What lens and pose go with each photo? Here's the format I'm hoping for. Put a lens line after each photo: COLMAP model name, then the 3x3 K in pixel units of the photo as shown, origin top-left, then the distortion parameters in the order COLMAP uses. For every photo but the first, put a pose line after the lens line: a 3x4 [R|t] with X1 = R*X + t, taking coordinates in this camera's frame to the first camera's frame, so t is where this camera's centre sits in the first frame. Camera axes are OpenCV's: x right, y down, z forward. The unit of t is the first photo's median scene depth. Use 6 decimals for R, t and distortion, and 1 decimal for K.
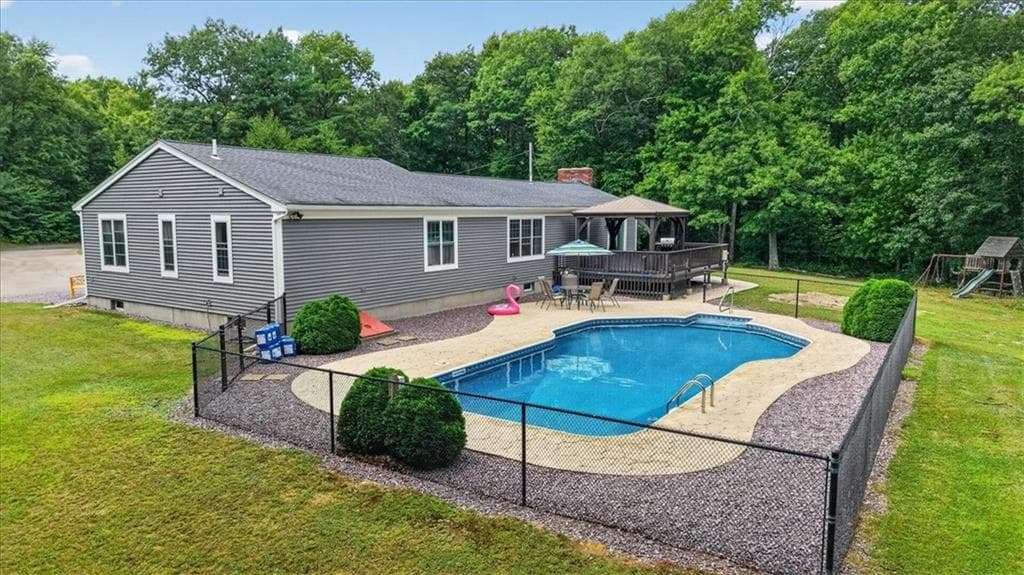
lens RADIAL K [[673.7, 0, 510.5], [0, 673.7, 287.3], [0, 0, 1]] dist [0.052597, -0.000468]
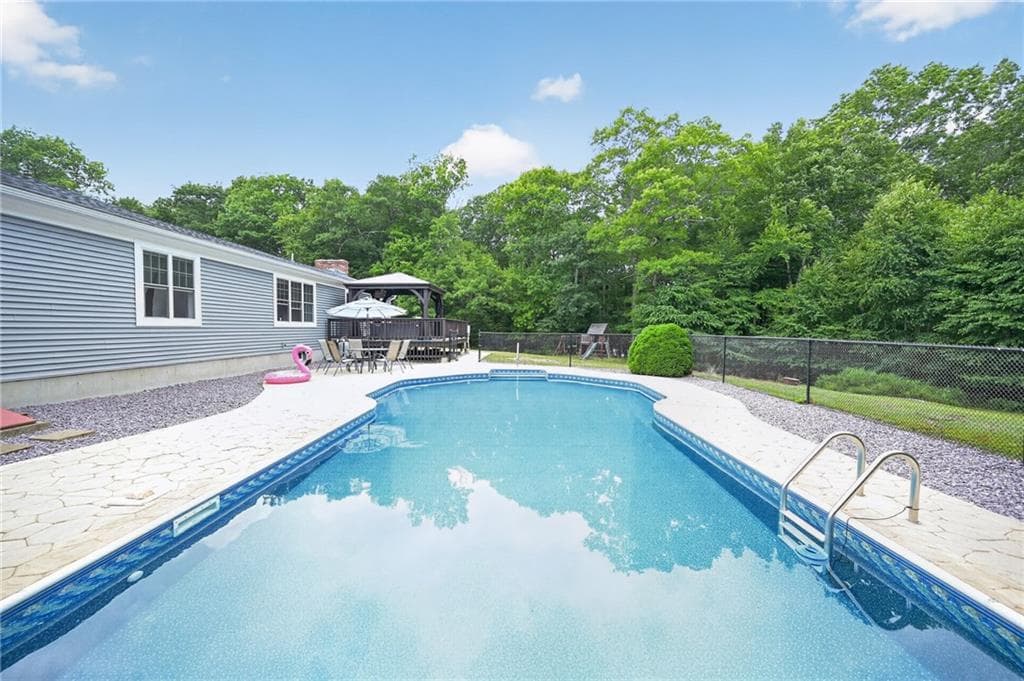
lens RADIAL K [[422.4, 0, 514.4], [0, 422.4, 332.6], [0, 0, 1]] dist [0.014594, -0.000285]
pose [[0.853541, -0.011926, 0.520889, -0.012328], [0.059885, 0.995358, -0.075340, 0.014765], [-0.517572, 0.095500, 0.850293, 0.184165]]
